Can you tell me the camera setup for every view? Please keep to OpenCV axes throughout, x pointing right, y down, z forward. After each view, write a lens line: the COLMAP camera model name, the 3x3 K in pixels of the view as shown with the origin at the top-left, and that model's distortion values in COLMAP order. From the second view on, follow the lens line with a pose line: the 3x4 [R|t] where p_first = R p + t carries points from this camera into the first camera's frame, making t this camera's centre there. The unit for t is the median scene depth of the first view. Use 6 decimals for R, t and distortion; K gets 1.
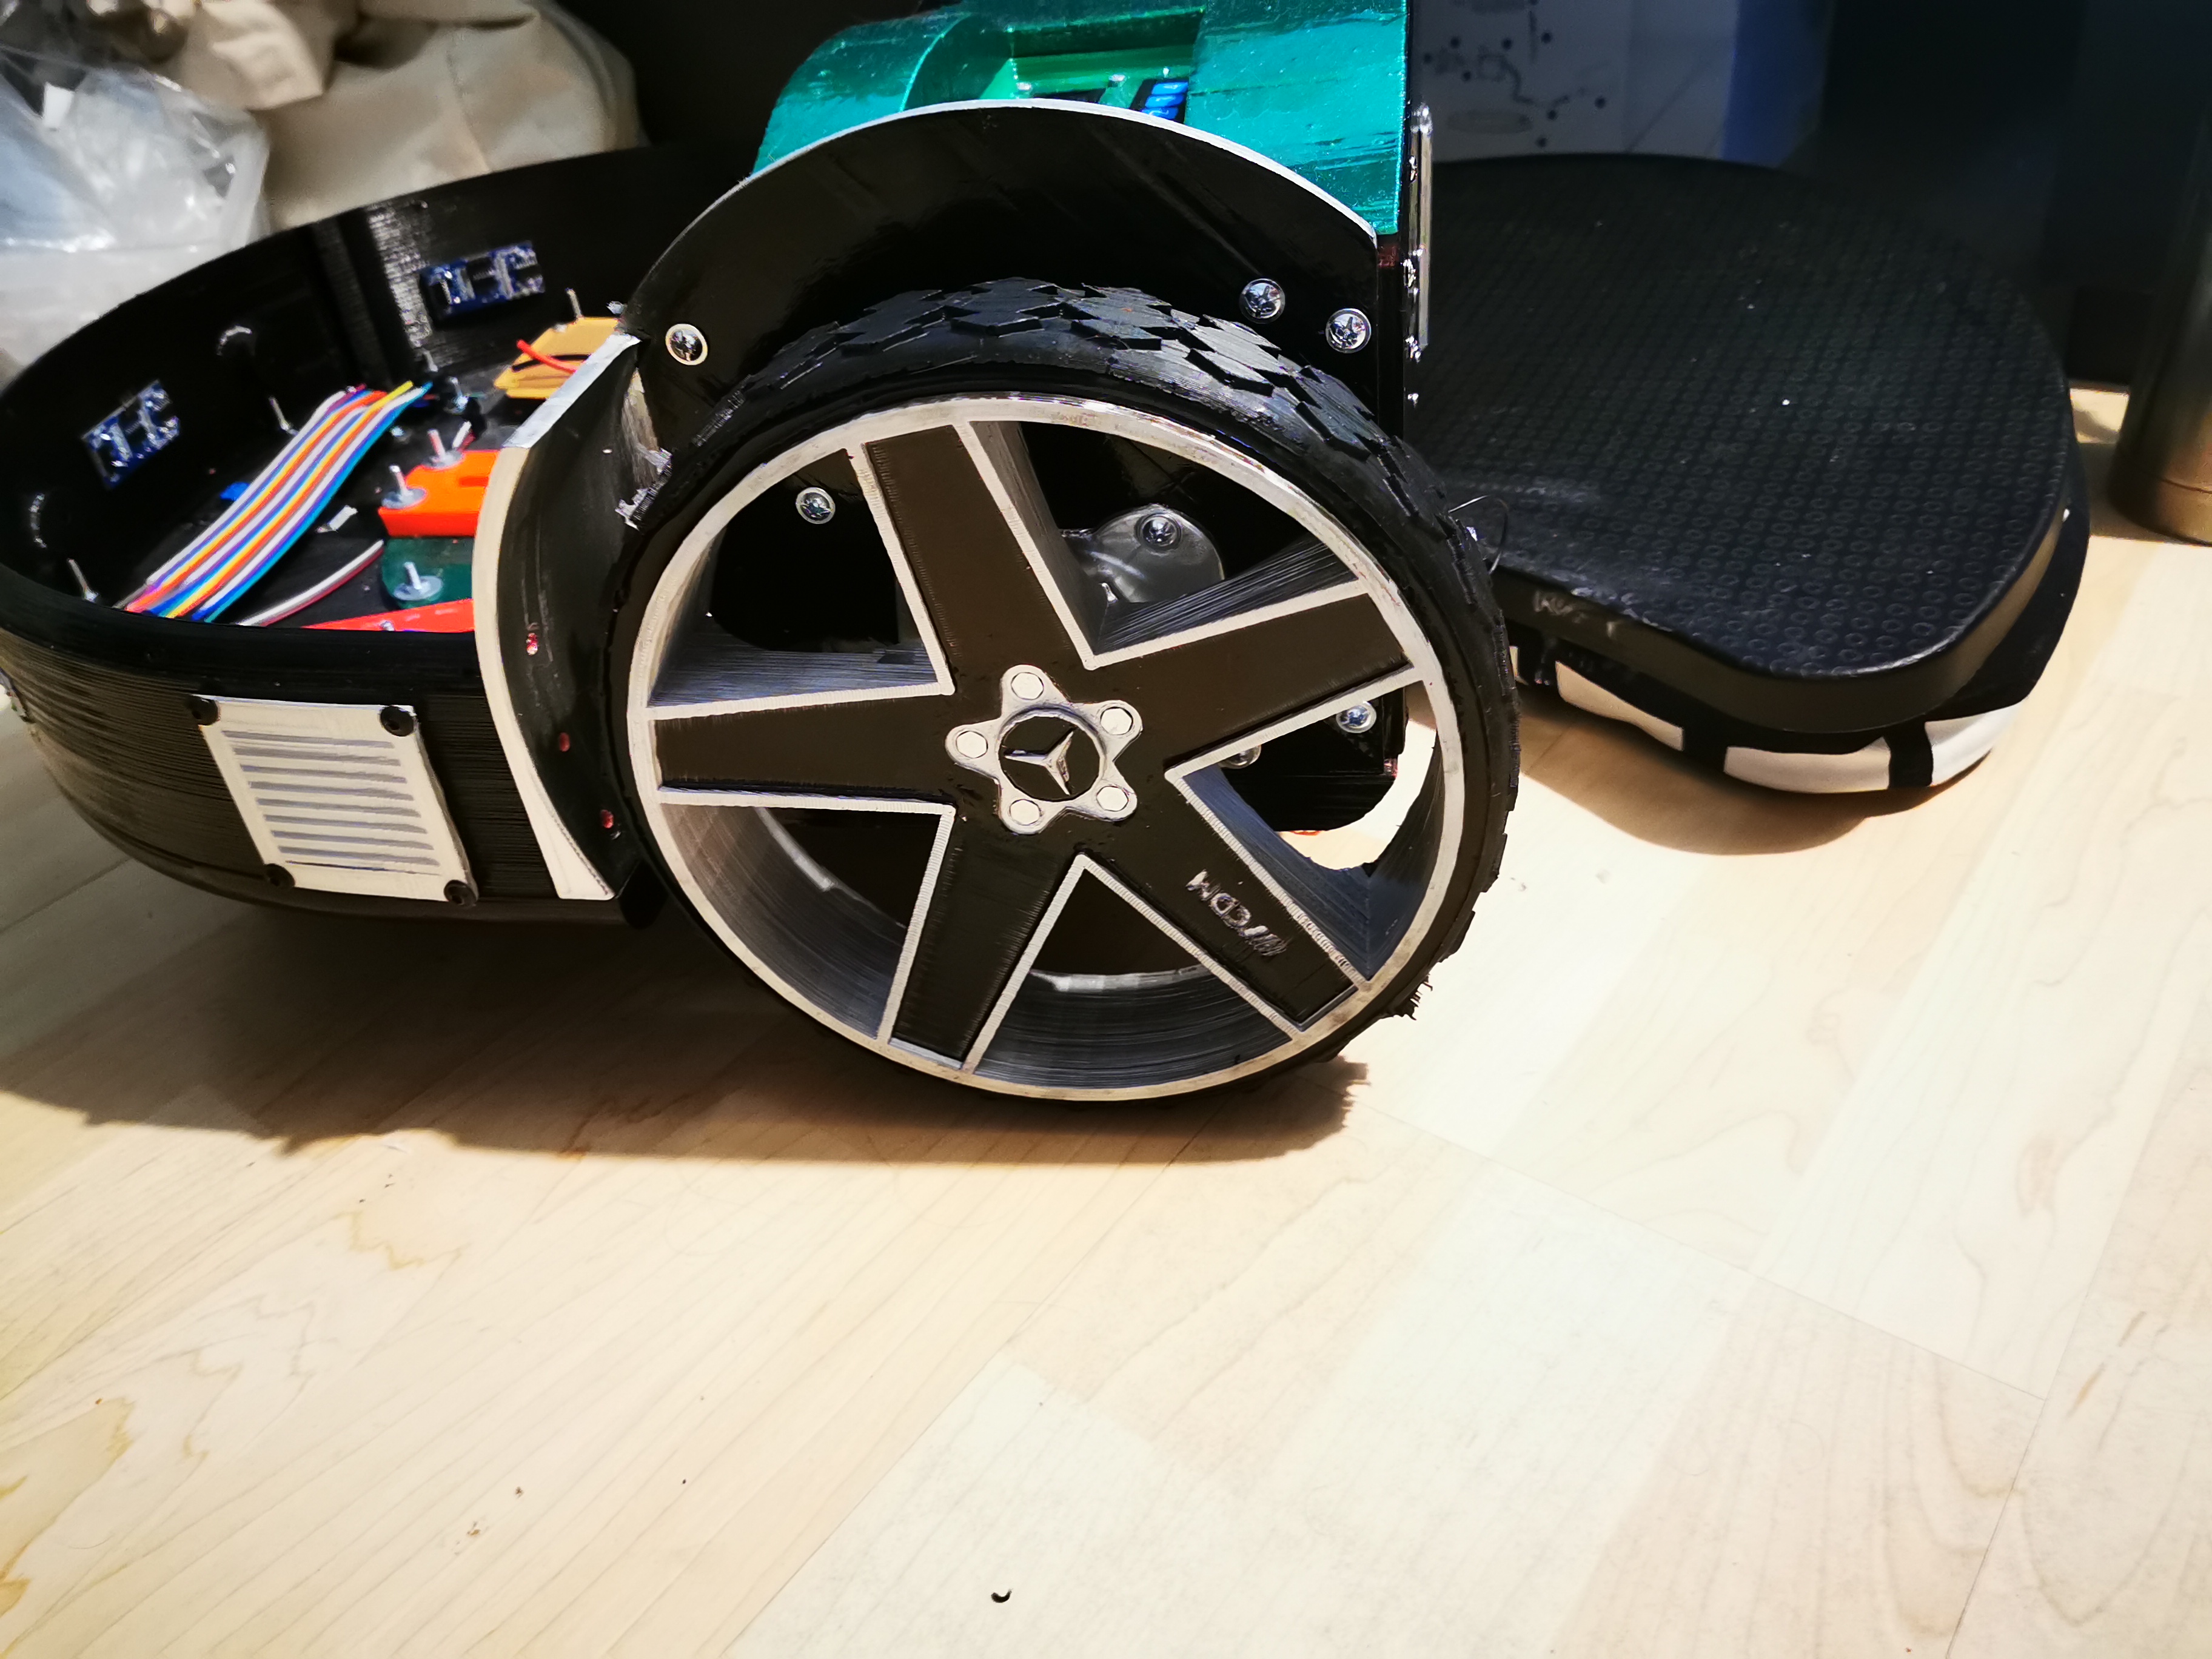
lens RADIAL K [[1766.6, 0, 1085.1], [0, 1766.6, 825.1], [0, 0, 1]] dist [0.034630, -0.058548]
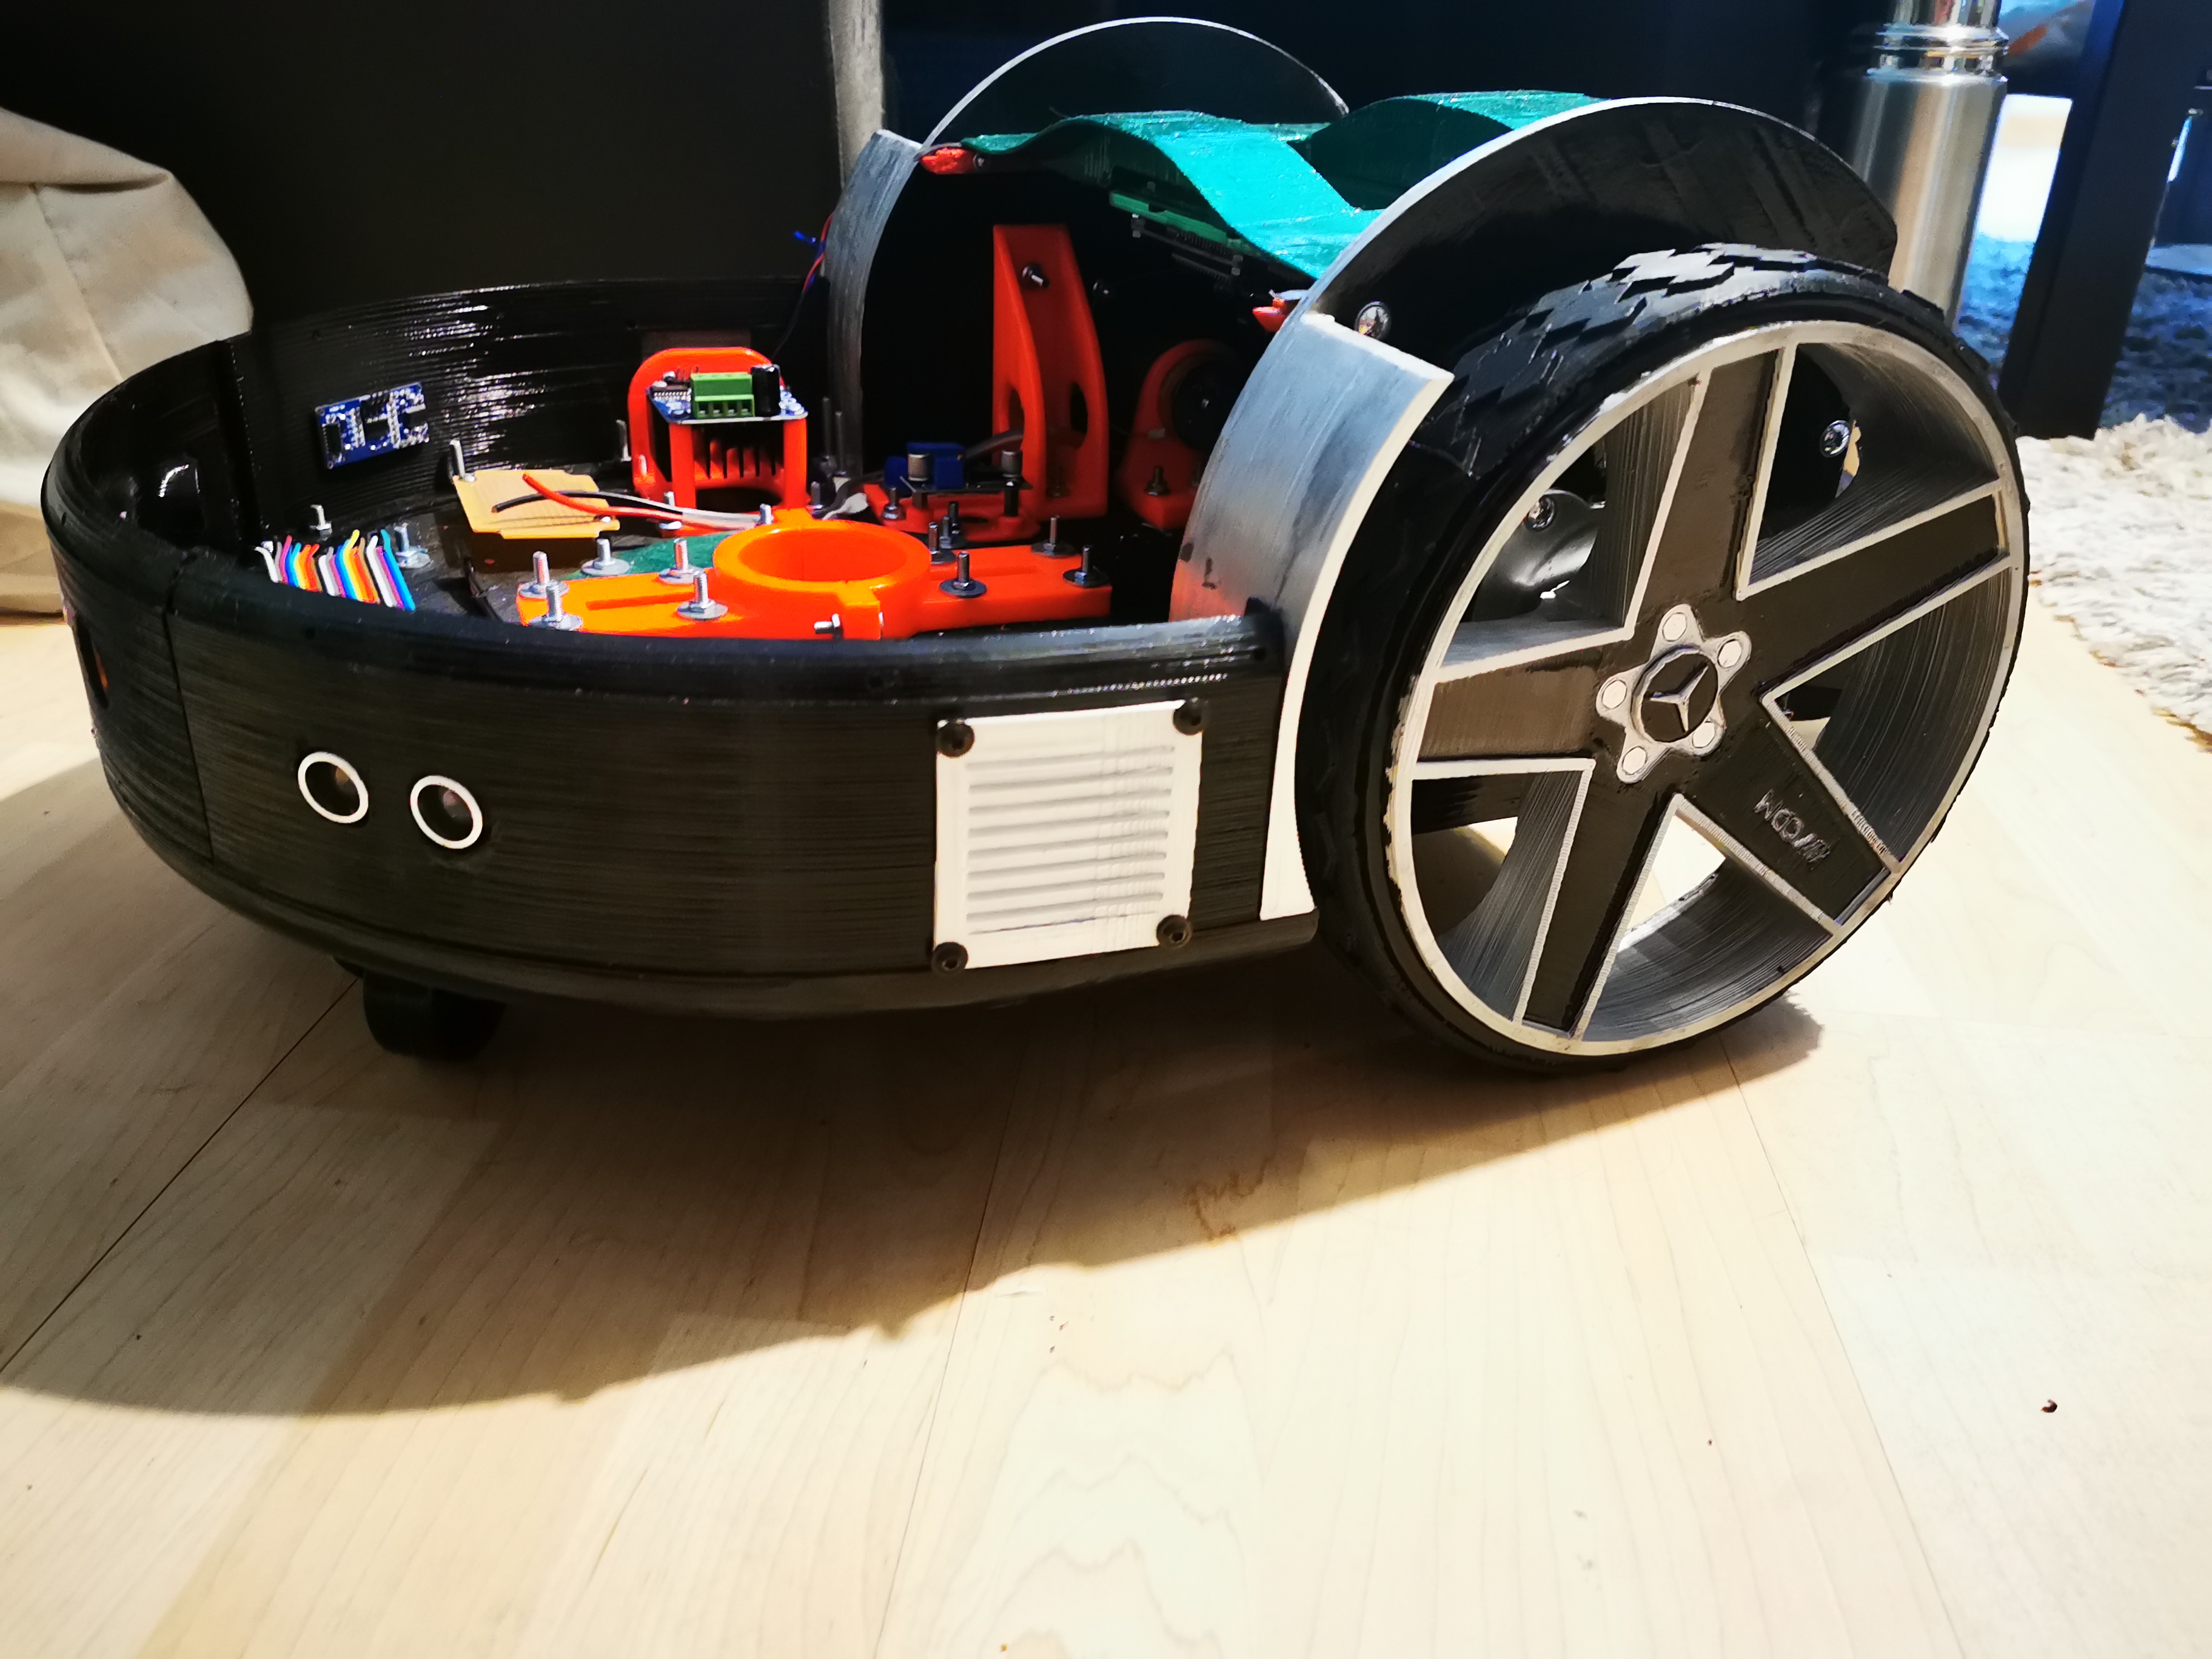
lens RADIAL K [[1766.6, 0, 1102.0], [0, 1766.6, 838.2], [0, 0, 1]] dist [0.034630, -0.058548]
pose [[0.841848, -0.127896, 0.524342, -0.810331], [0.217372, 0.969584, -0.112499, 0.082326], [-0.494006, 0.208684, 0.844043, 0.253995]]
